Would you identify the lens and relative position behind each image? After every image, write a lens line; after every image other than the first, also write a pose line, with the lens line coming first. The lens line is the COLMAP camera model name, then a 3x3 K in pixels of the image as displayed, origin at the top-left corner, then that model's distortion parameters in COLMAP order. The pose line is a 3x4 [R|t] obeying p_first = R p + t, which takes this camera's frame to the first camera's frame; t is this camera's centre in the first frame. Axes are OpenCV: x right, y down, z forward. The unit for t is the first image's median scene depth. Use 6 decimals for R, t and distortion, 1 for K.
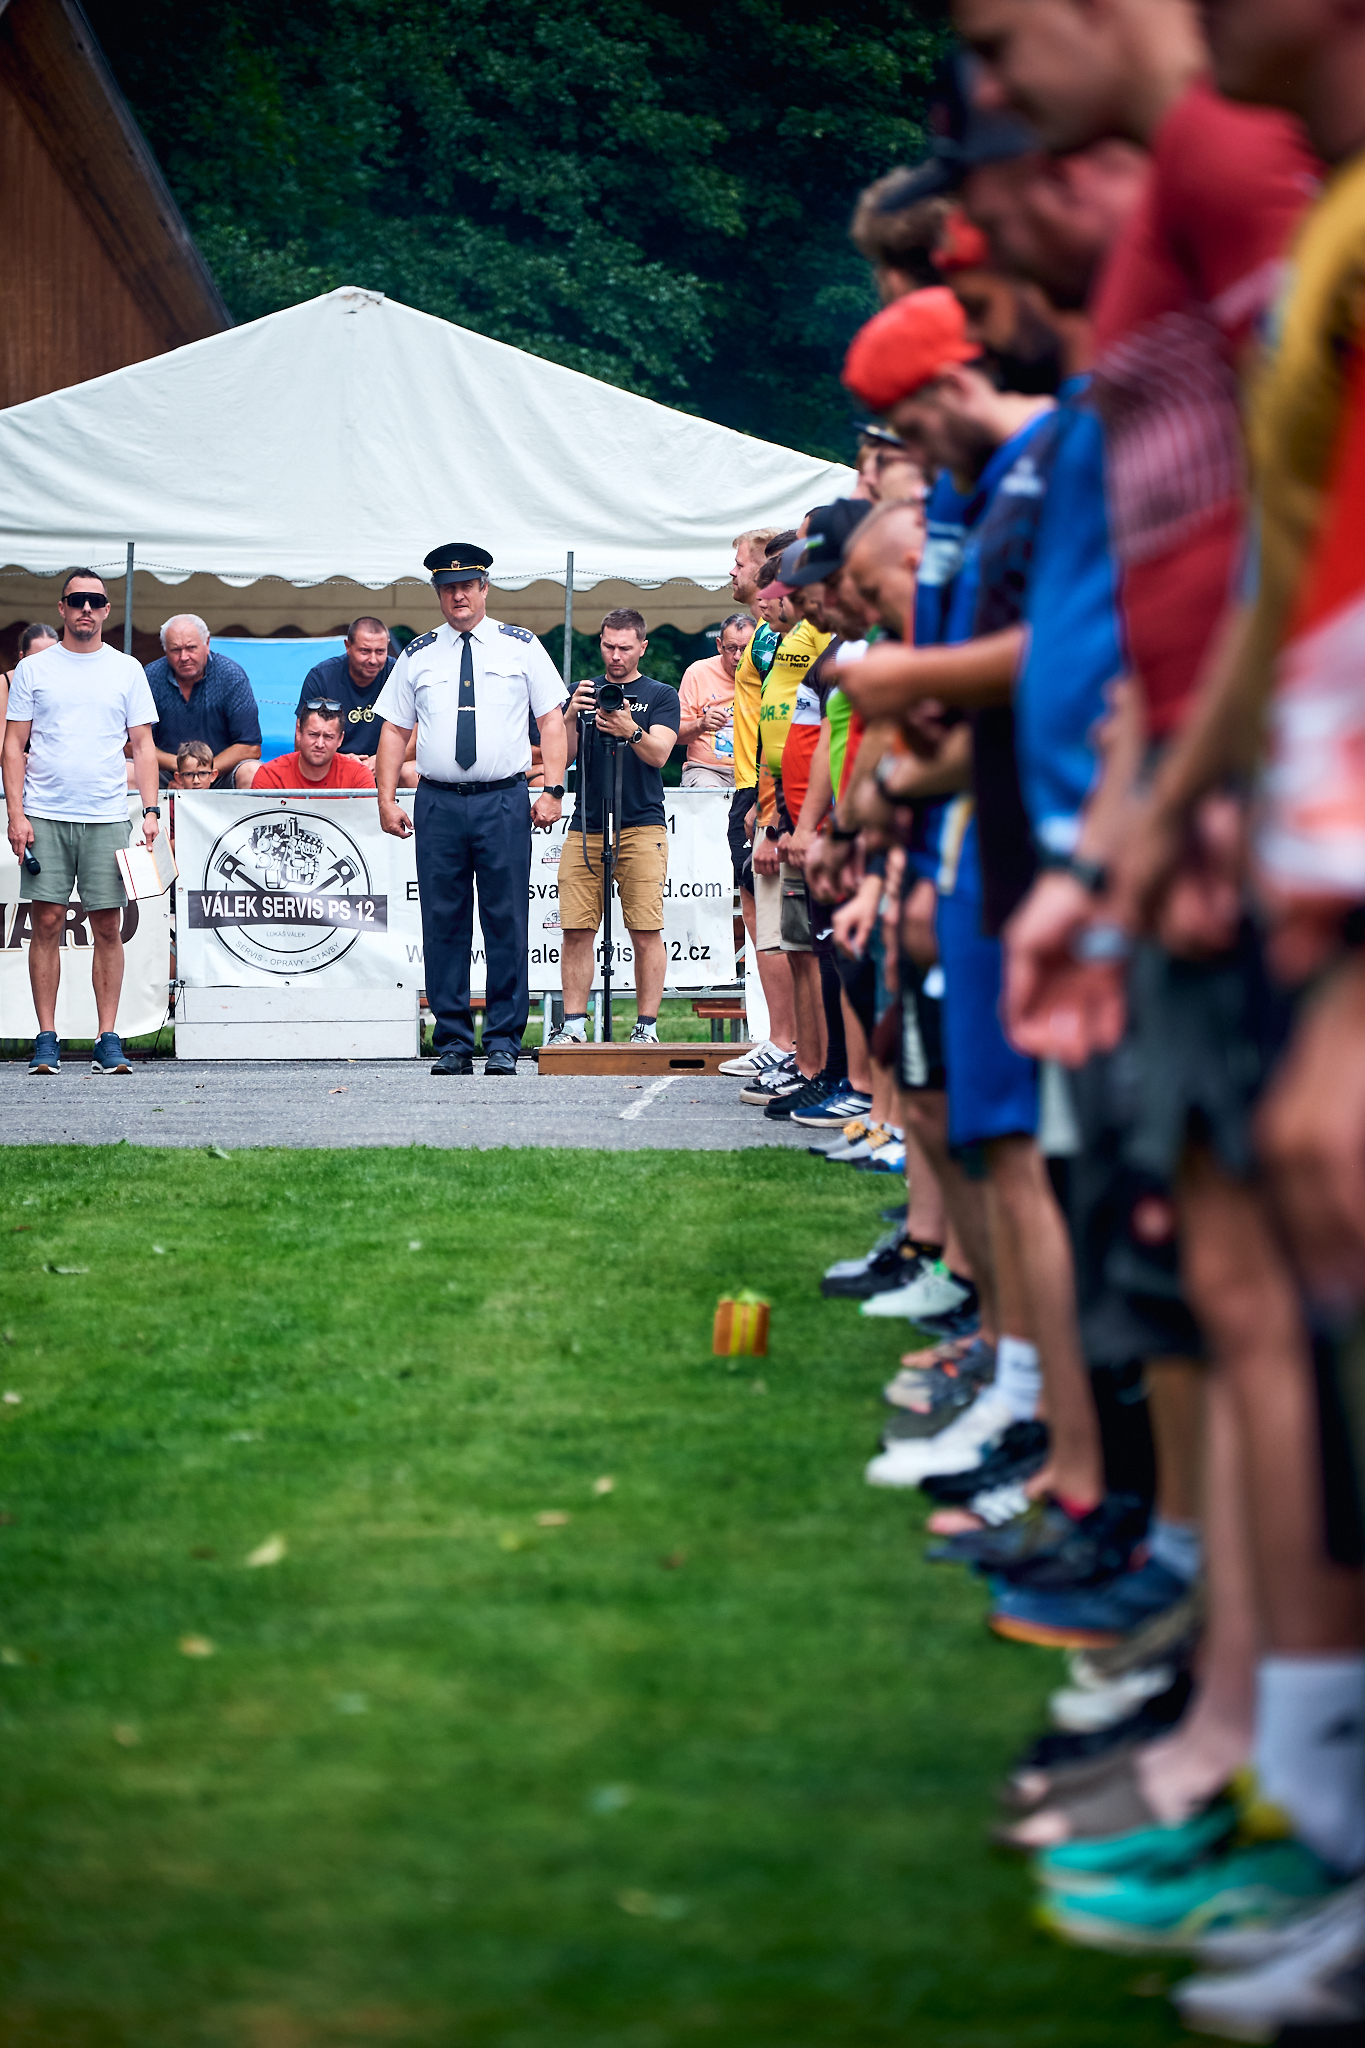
lens RADIAL K [[9841.5, 0, 679.3], [0, 9841.5, 1022.9], [0, 0, 1]] dist [0.253072, 0.000000]
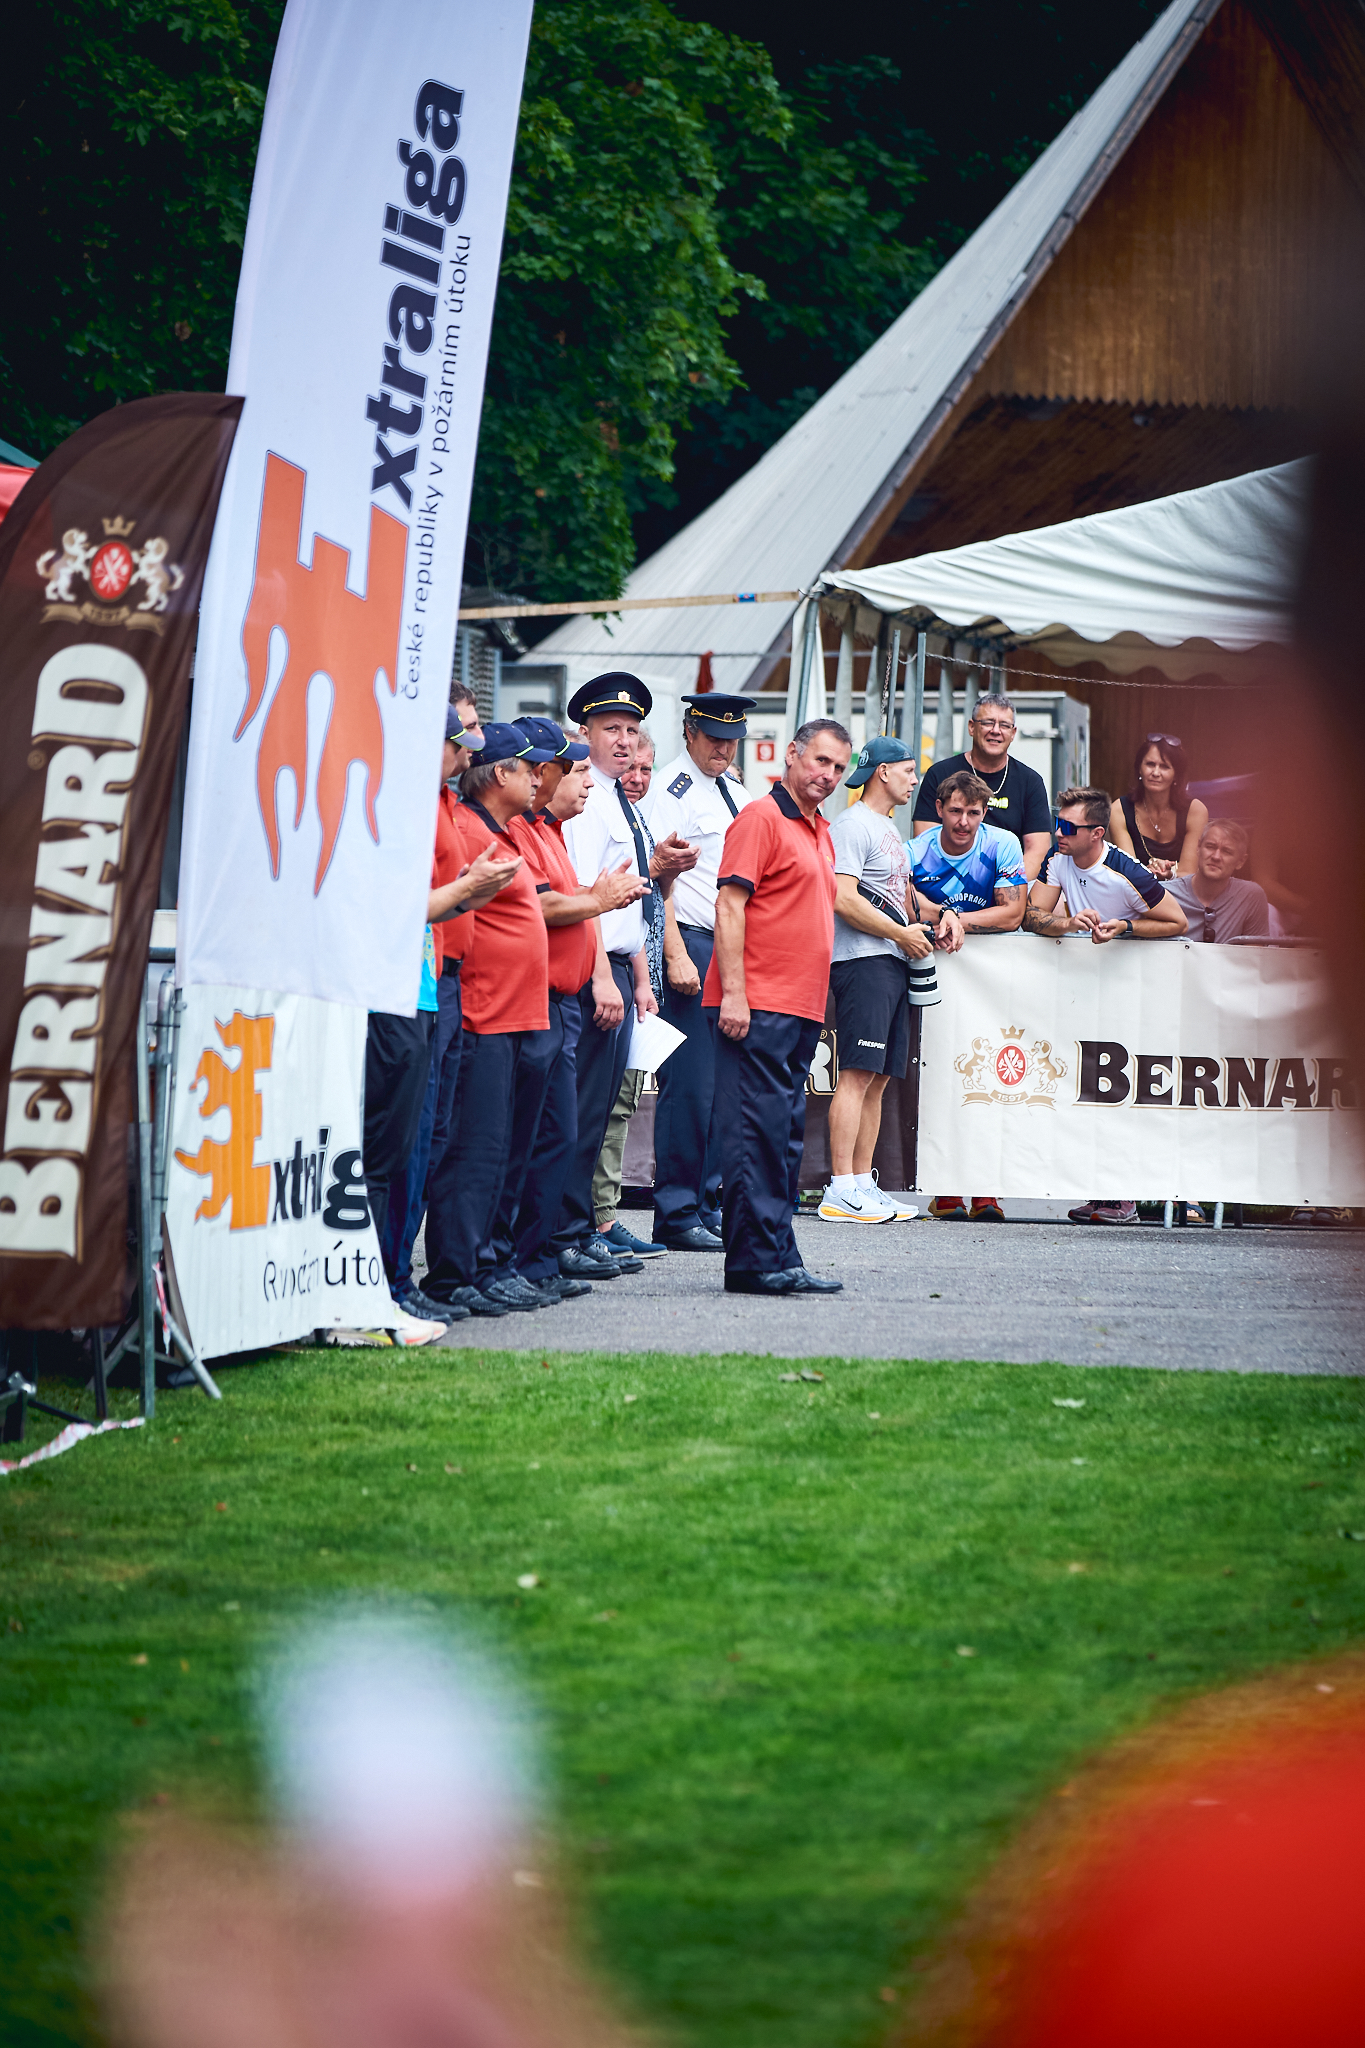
lens RADIAL K [[12361.6, 0, 689.1], [0, 12361.6, 1014.3], [0, 0, 1]] dist [0.417921, 0.000000]
pose [[0.993772, 0.026586, -0.108214, 0.002282], [-0.026728, 0.999643, 0.000137, -0.011494], [0.108179, 0.002756, 0.994128, -0.116335]]
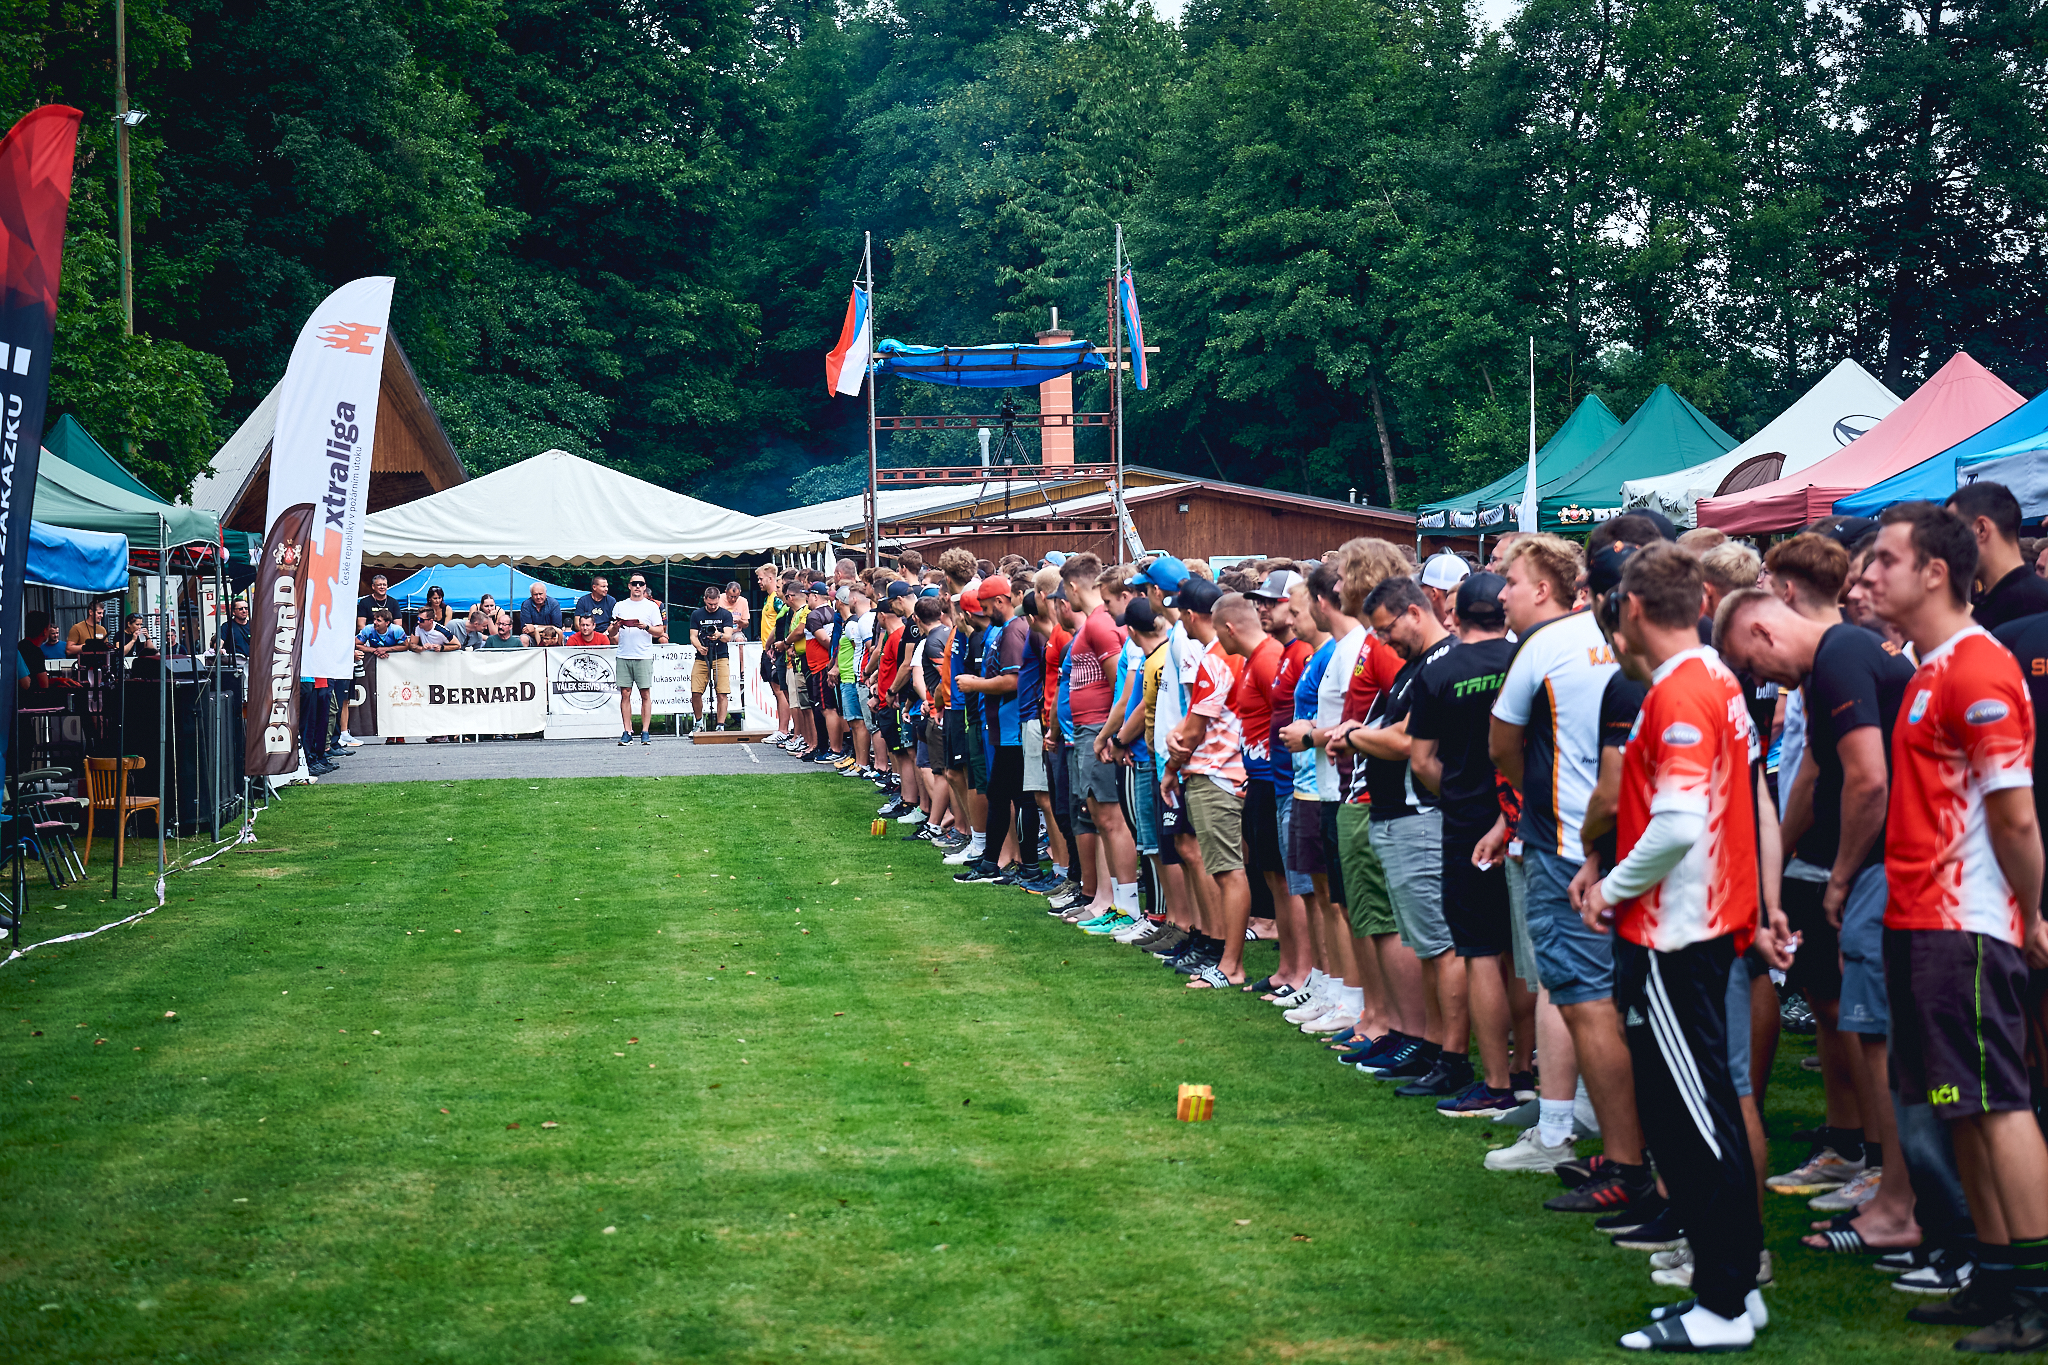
lens RADIAL K [[4587.4, 0, 1041.1], [0, 4587.4, 690.6], [0, 0, 1]] dist [0.122089, 0.000000]
pose [[0.992794, -0.026146, 0.116945, -0.049683], [0.025874, 0.999658, 0.003842, -0.009399], [-0.117006, -0.000789, 0.993131, -0.268286]]
